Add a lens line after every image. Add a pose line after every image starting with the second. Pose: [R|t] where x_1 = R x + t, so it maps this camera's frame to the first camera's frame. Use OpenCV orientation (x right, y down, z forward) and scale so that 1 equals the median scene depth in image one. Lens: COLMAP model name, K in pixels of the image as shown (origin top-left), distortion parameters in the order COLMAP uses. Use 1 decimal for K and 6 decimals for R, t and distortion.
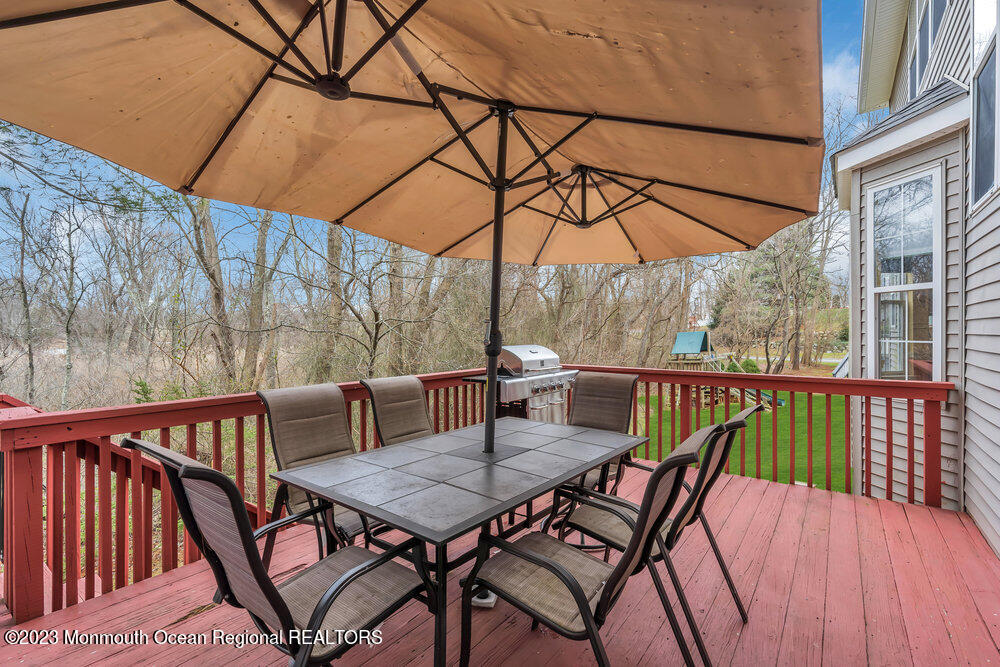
lens RADIAL K [[455.2, 0, 504.6], [0, 455.2, 332.2], [0, 0, 1]] dist [-0.013745, 0.006409]
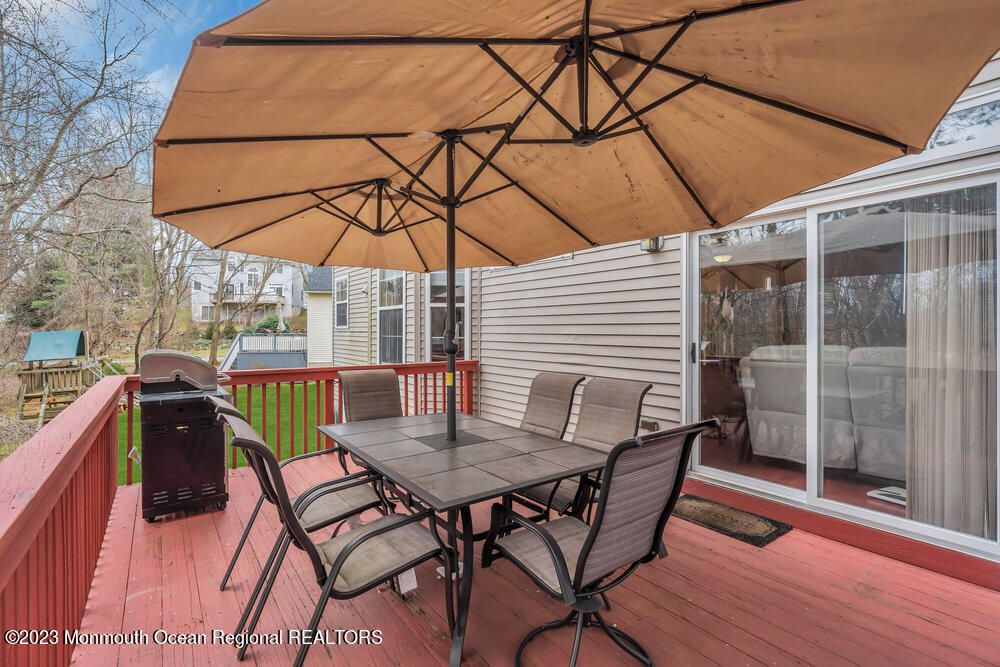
lens RADIAL K [[455.2, 0, 504.6], [0, 455.2, 332.2], [0, 0, 1]] dist [-0.013745, 0.006409]
pose [[0.277306, -0.002001, 0.960780, -0.732435], [0.000491, 0.999998, 0.001941, -0.001567], [-0.960782, -0.000066, 0.277306, 0.387404]]
